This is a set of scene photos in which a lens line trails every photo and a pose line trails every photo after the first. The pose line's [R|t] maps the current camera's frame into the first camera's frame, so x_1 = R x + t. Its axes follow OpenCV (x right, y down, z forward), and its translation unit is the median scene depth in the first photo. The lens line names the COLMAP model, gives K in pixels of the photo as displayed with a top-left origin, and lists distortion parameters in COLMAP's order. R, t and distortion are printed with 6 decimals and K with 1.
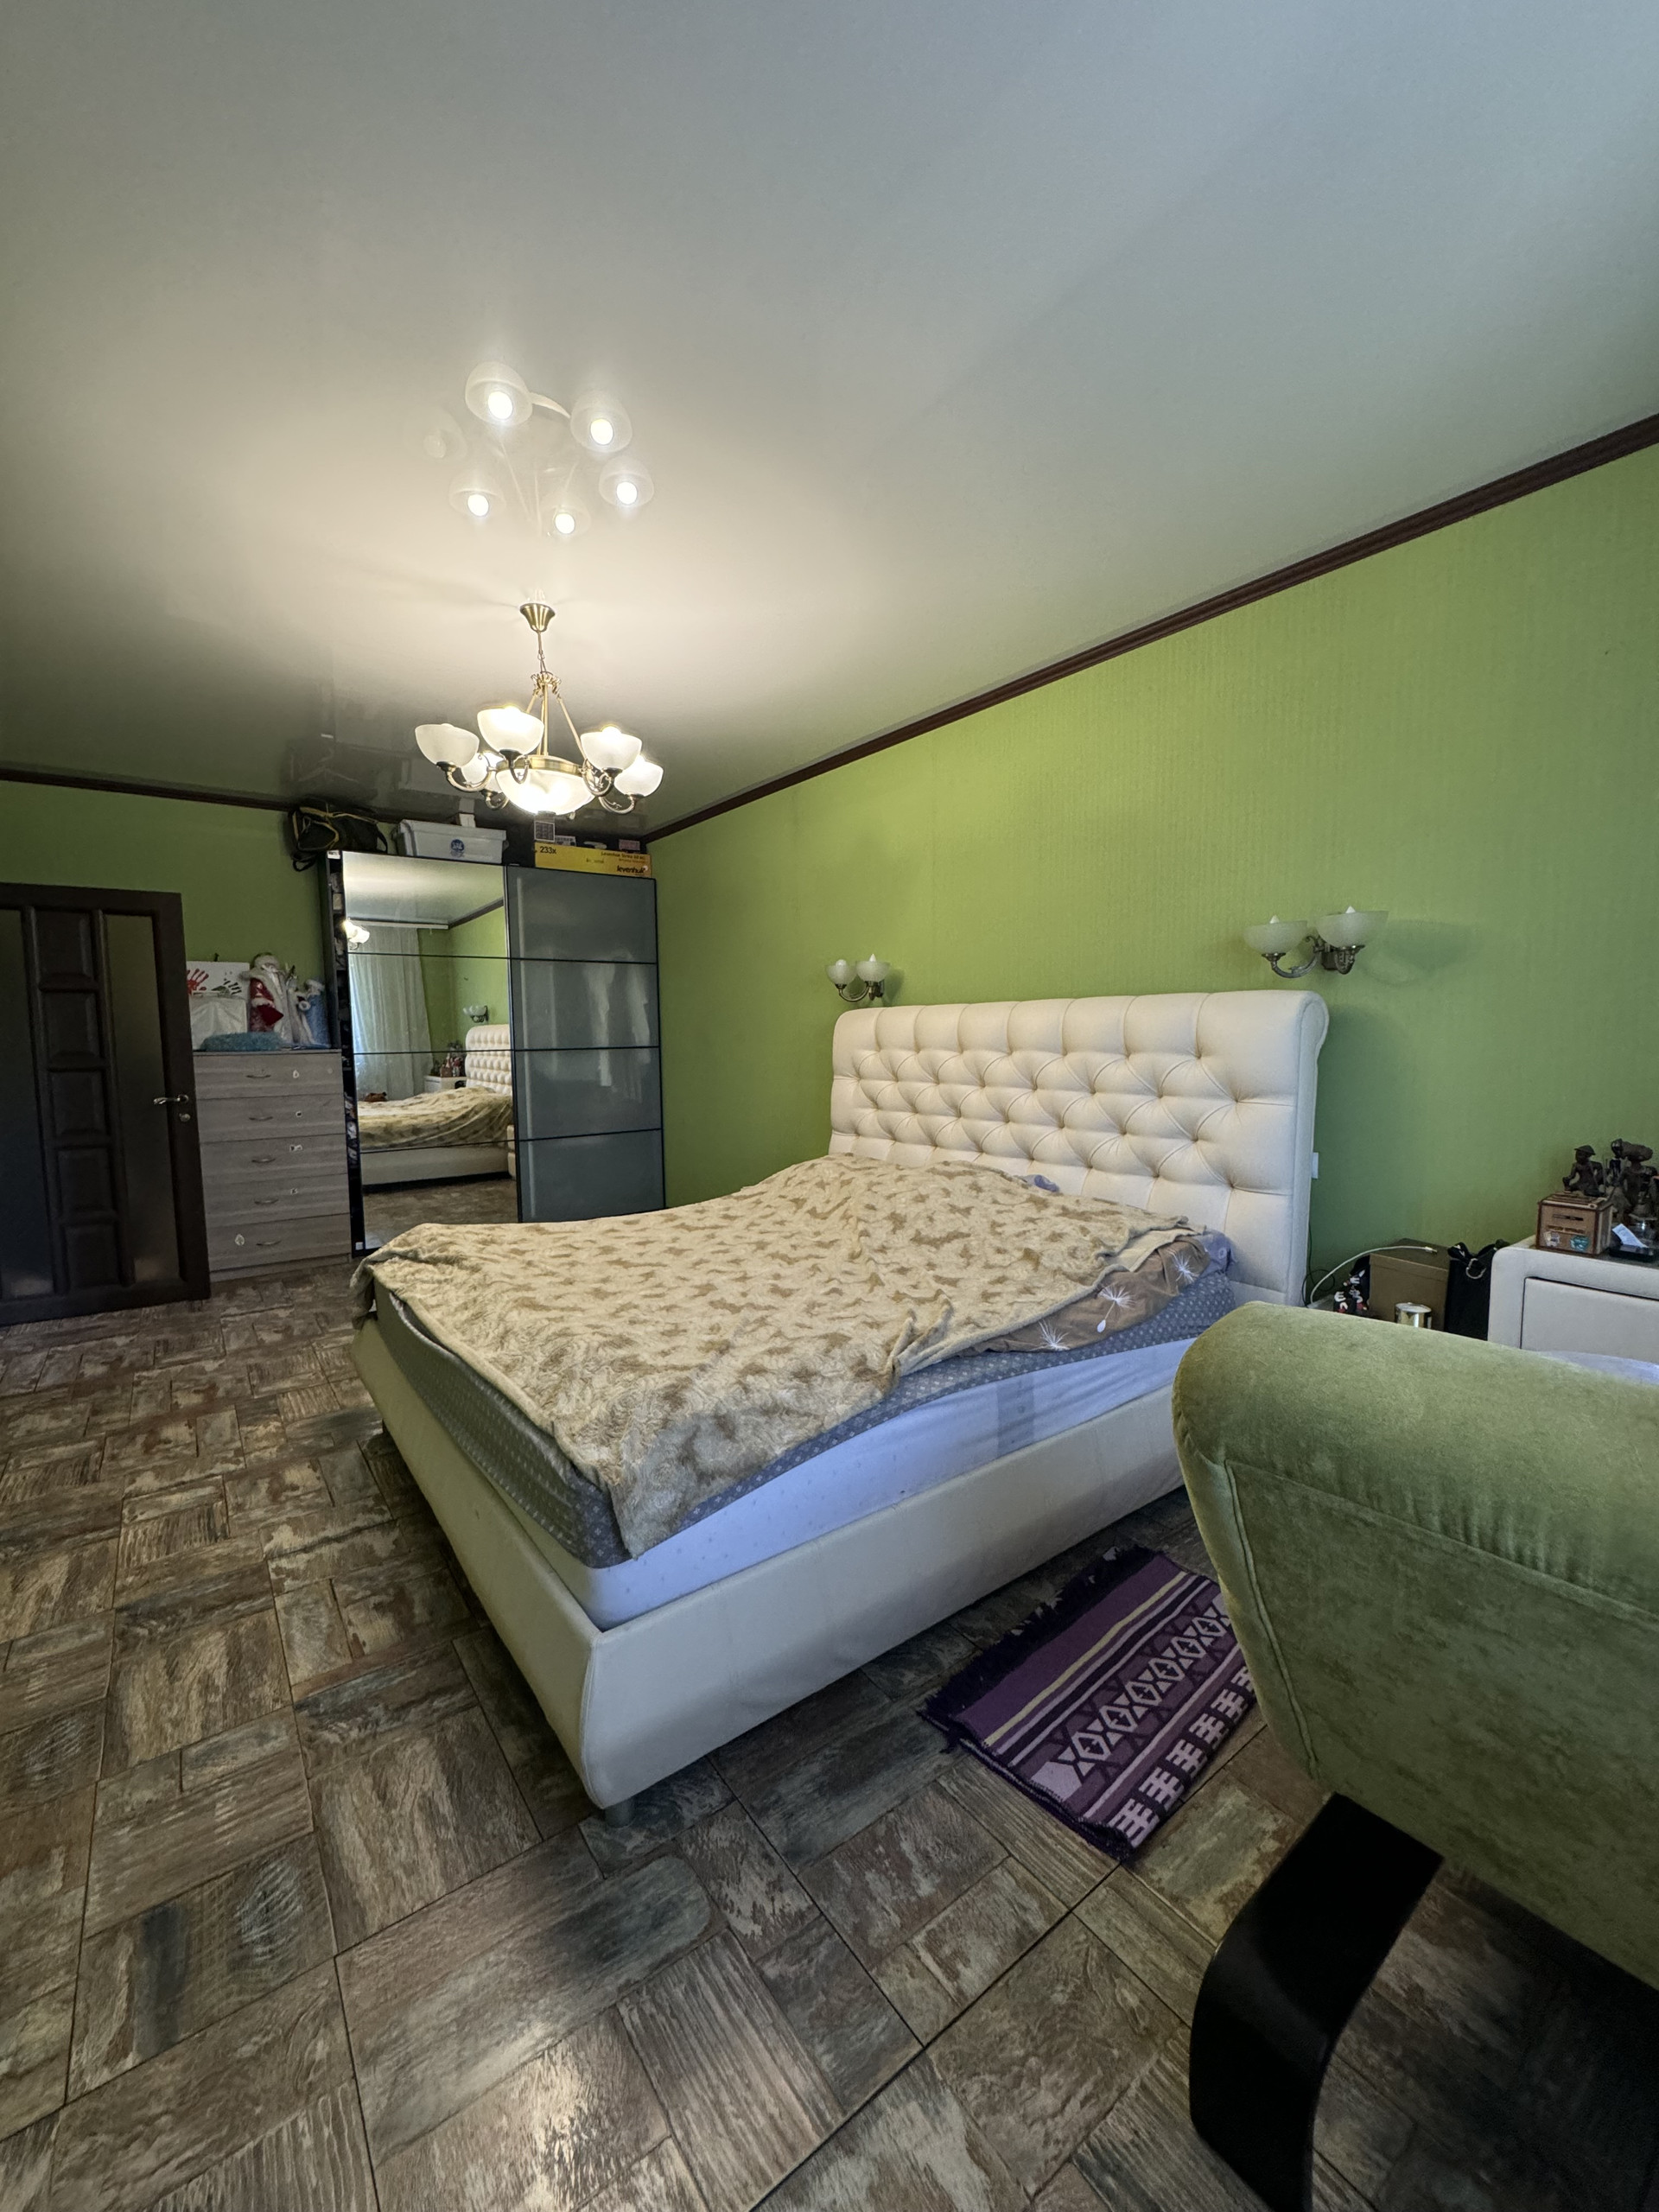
lens RADIAL K [[885.3, 0, 829.5], [0, 885.3, 1106.0], [0, 0, 1]] dist [-0.001123, 0.000043]
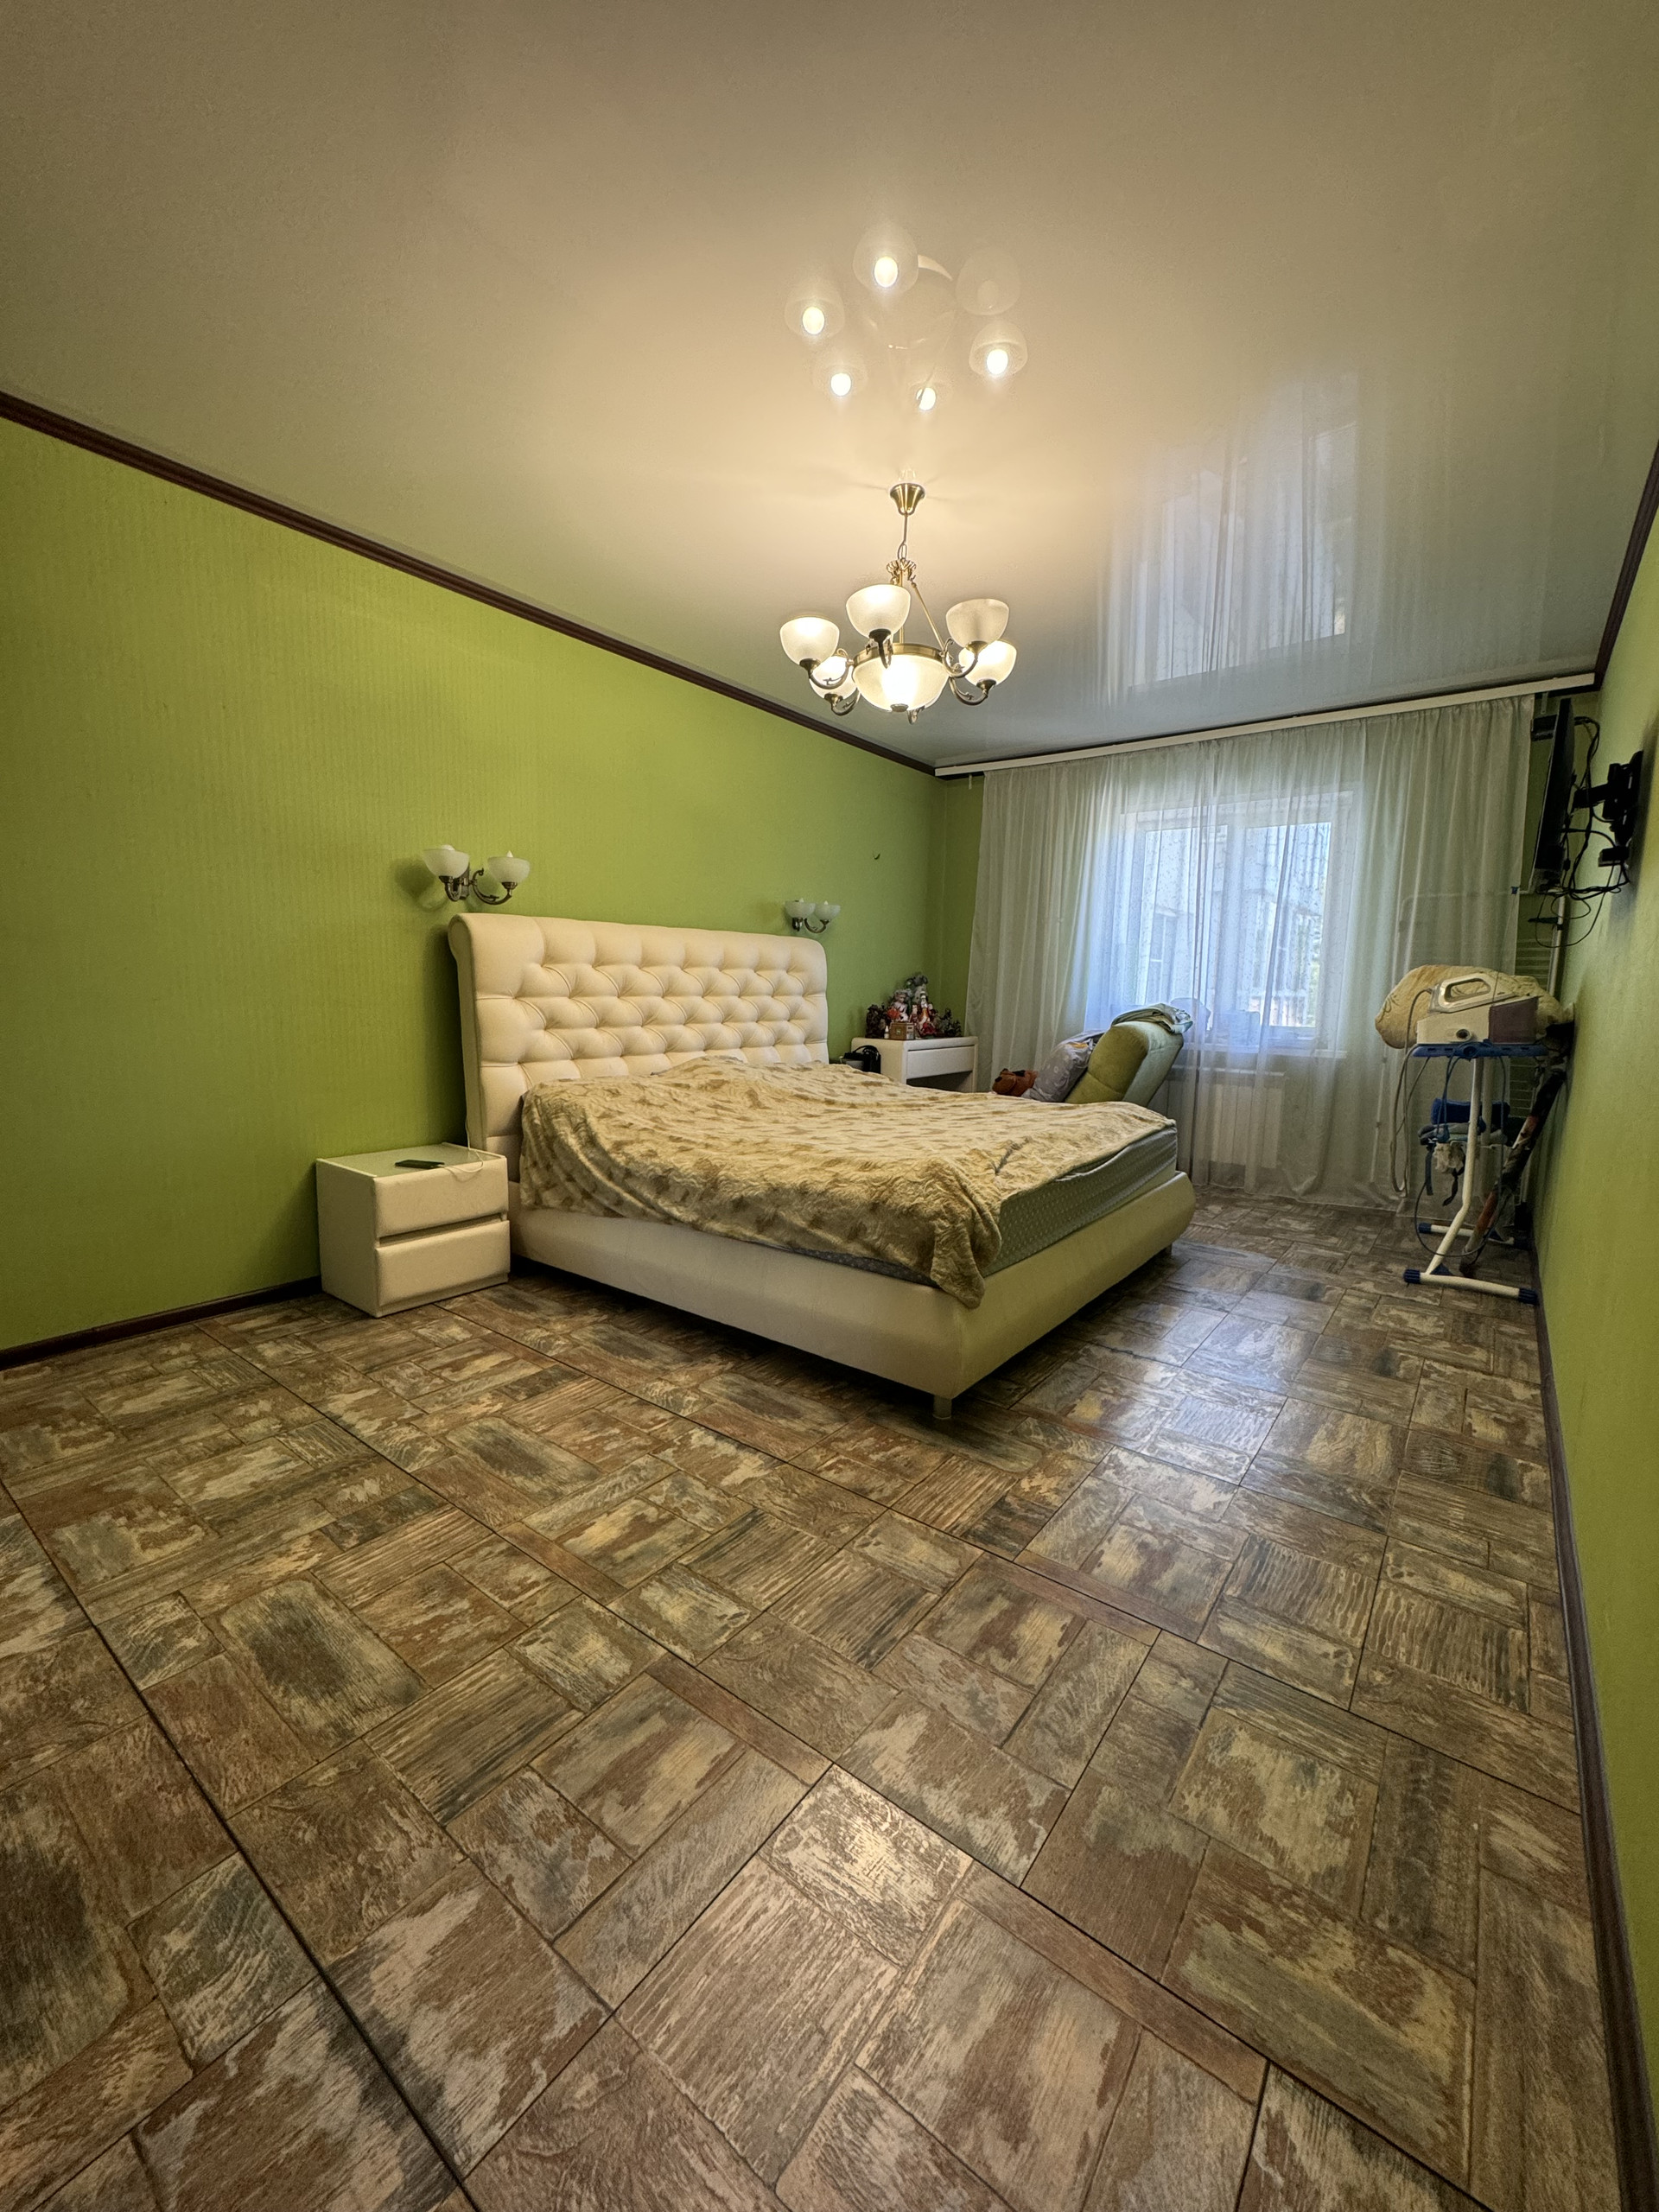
lens RADIAL K [[885.3, 0, 829.5], [0, 885.3, 1106.0], [0, 0, 1]] dist [-0.001123, 0.000043]
pose [[-0.275437, -0.122494, 0.953483, -1.148171], [0.071408, 0.986501, 0.147364, -0.042400], [-0.958663, 0.108676, -0.262971, 1.233213]]
